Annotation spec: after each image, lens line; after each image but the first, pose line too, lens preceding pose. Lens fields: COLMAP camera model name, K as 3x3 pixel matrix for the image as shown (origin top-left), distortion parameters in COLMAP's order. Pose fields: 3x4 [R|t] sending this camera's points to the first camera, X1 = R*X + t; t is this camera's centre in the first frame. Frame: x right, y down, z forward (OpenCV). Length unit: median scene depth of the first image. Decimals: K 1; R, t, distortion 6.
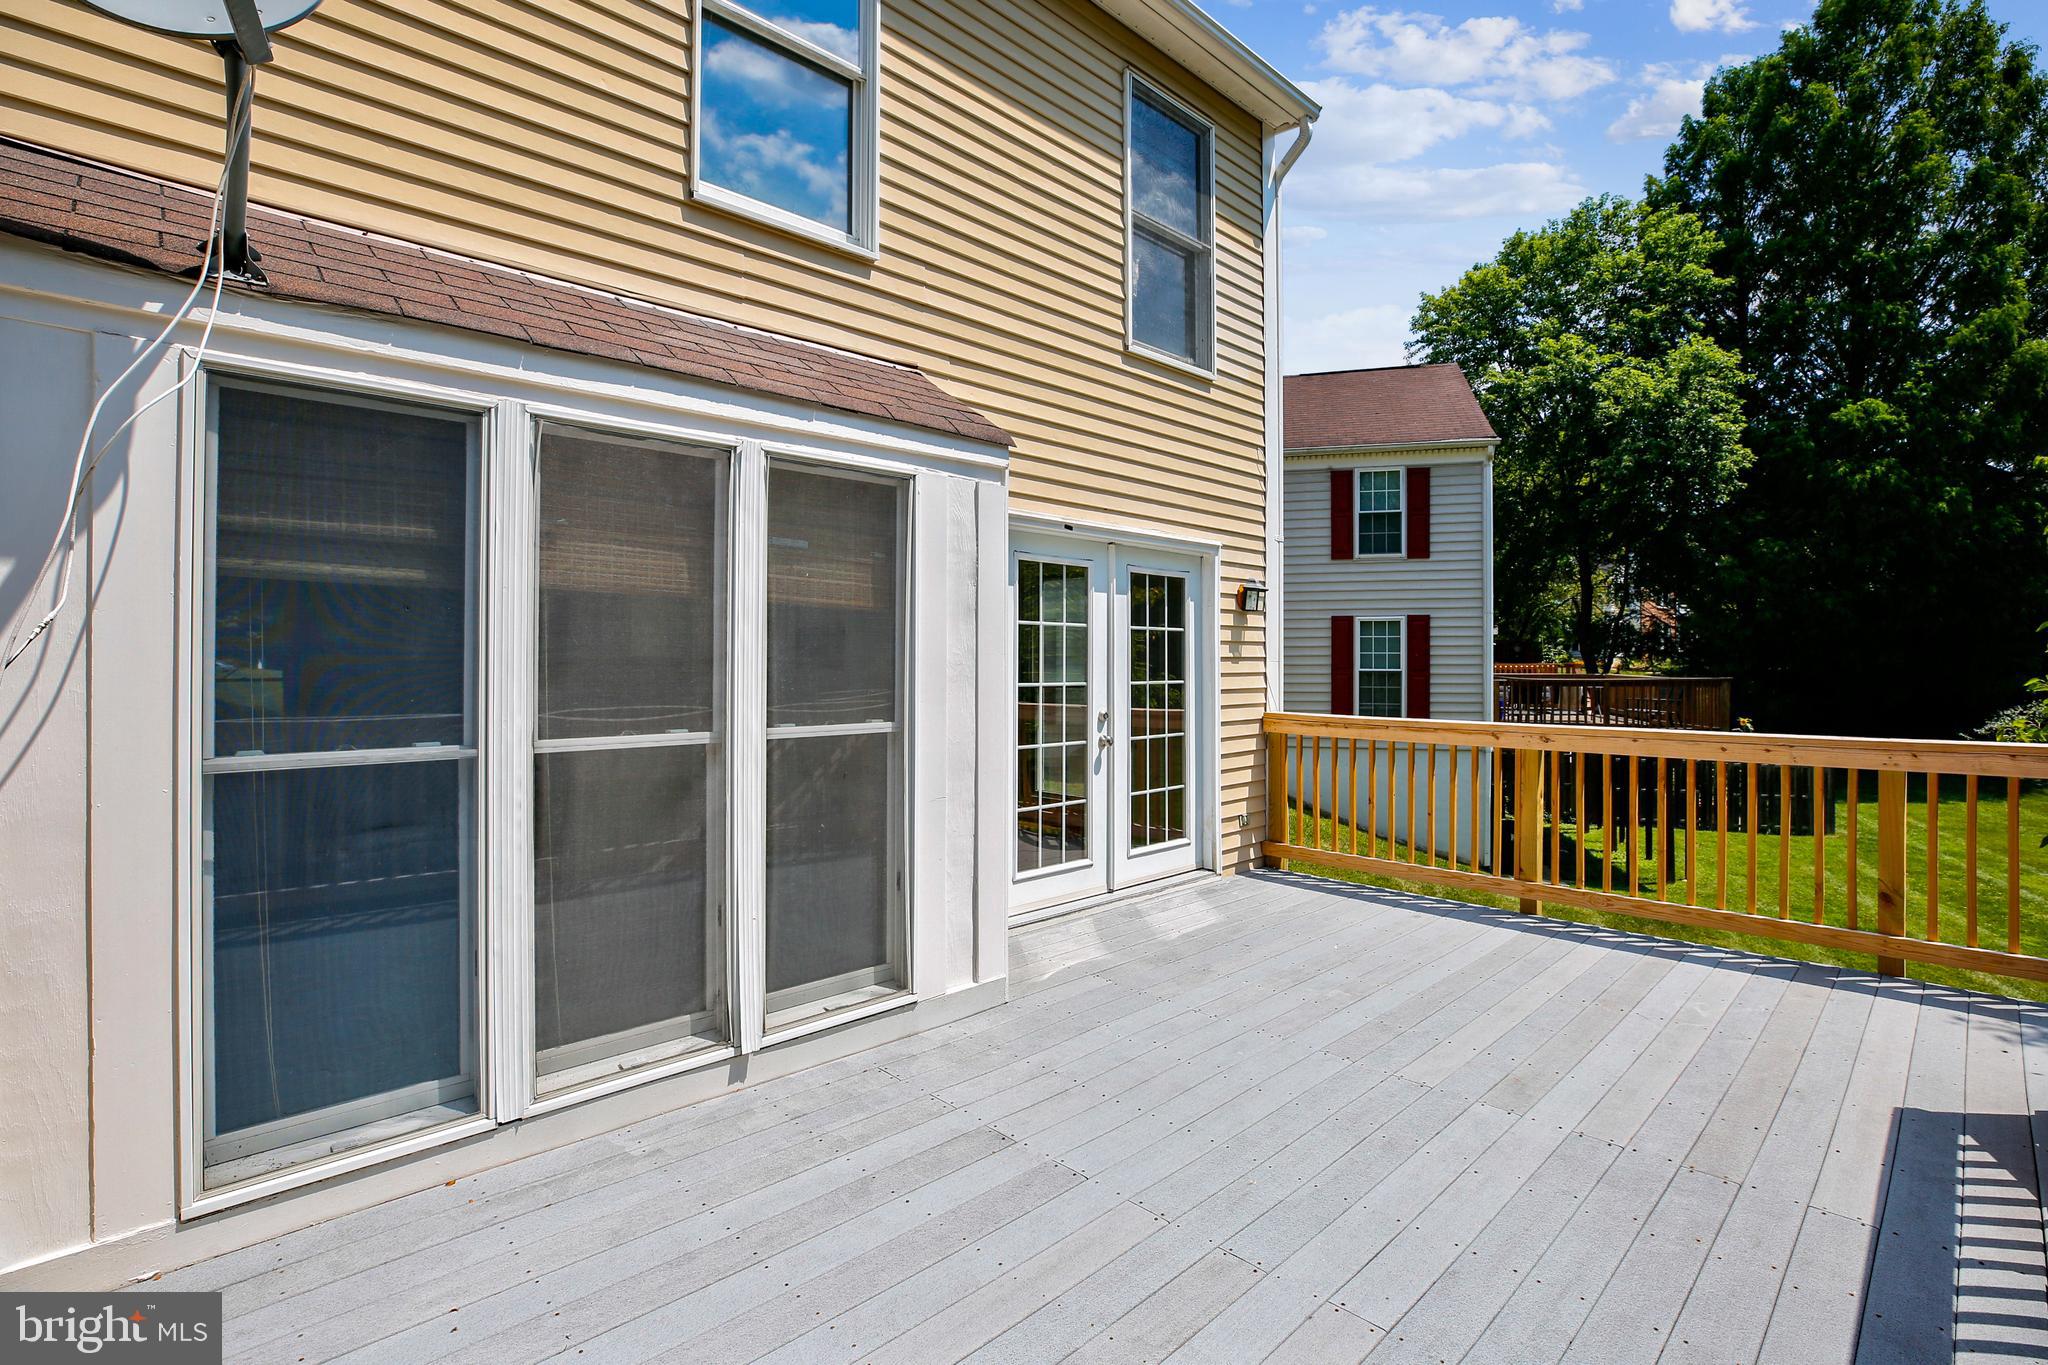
lens RADIAL K [[956.2, 0, 1045.2], [0, 956.2, 656.5], [0, 0, 1]] dist [-0.025065, 0.012468]
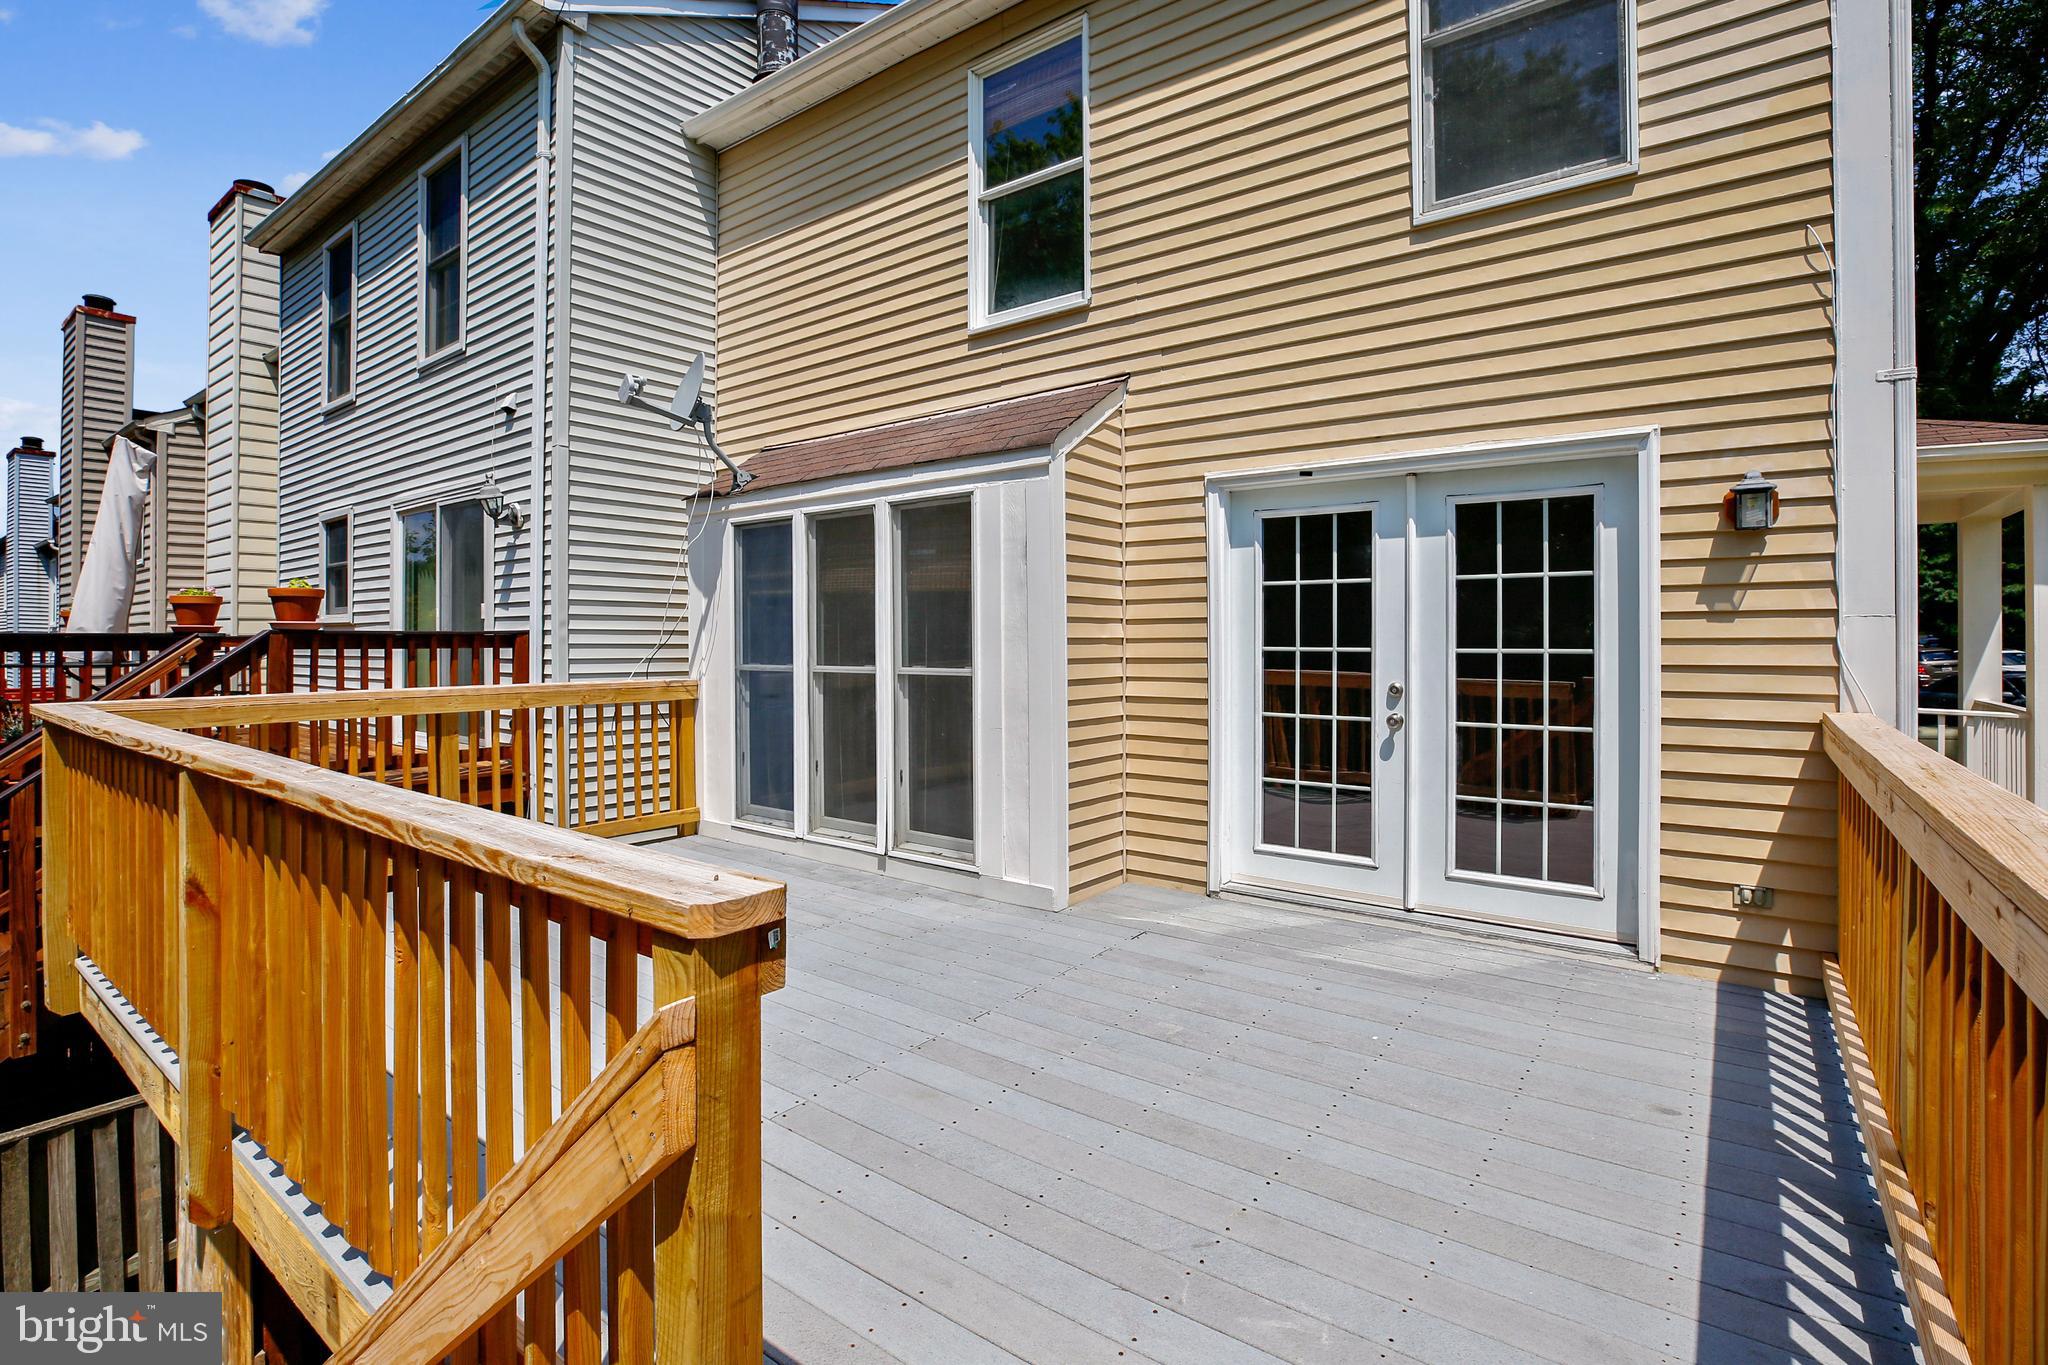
lens RADIAL K [[956.2, 0, 1011.5], [0, 956.2, 643.9], [0, 0, 1]] dist [-0.025065, 0.012468]
pose [[0.149451, 0.002540, -0.988766, 0.814223], [0.008332, 0.999958, 0.003828, 0.016942], [0.988734, -0.008811, 0.149424, 0.557723]]
